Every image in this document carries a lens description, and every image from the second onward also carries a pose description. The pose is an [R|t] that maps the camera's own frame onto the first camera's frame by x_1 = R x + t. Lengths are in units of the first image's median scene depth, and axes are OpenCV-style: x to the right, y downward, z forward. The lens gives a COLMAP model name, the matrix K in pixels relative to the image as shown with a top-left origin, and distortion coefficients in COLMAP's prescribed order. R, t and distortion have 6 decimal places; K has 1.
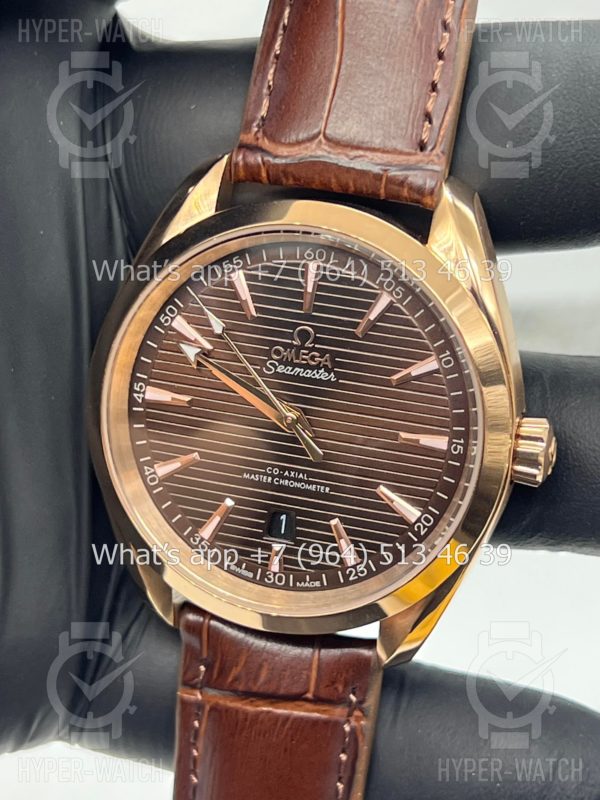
lens RADIAL K [[1923.2, 0, 300.0], [0, 1923.2, 400.0], [0, 0, 1]] dist [0.226736, -0.425271]
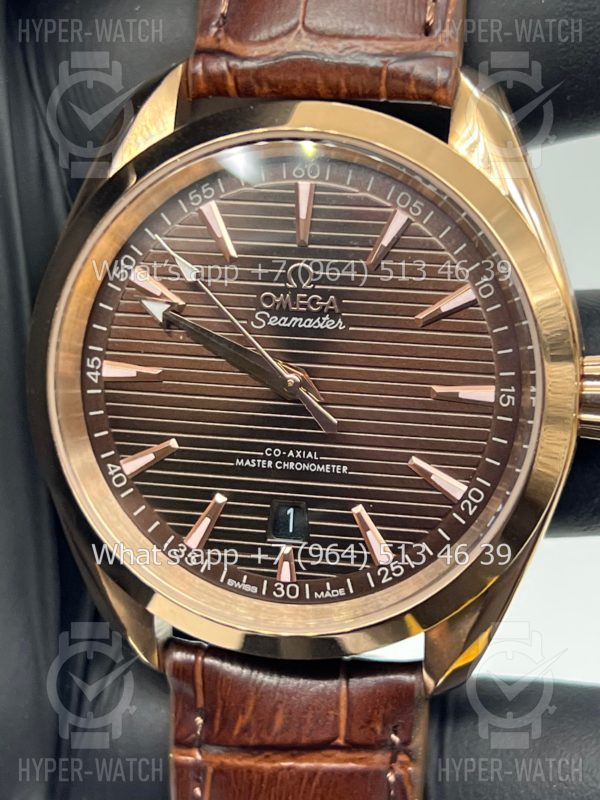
lens RADIAL K [[1923.2, 0, 300.0], [0, 1923.2, 400.0], [0, 0, 1]] dist [0.226736, -0.425271]
pose [[0.995284, -0.079032, 0.056242, -0.045772], [0.083220, 0.993592, -0.076485, 0.076709], [-0.049837, 0.080805, 0.995483, 0.215841]]
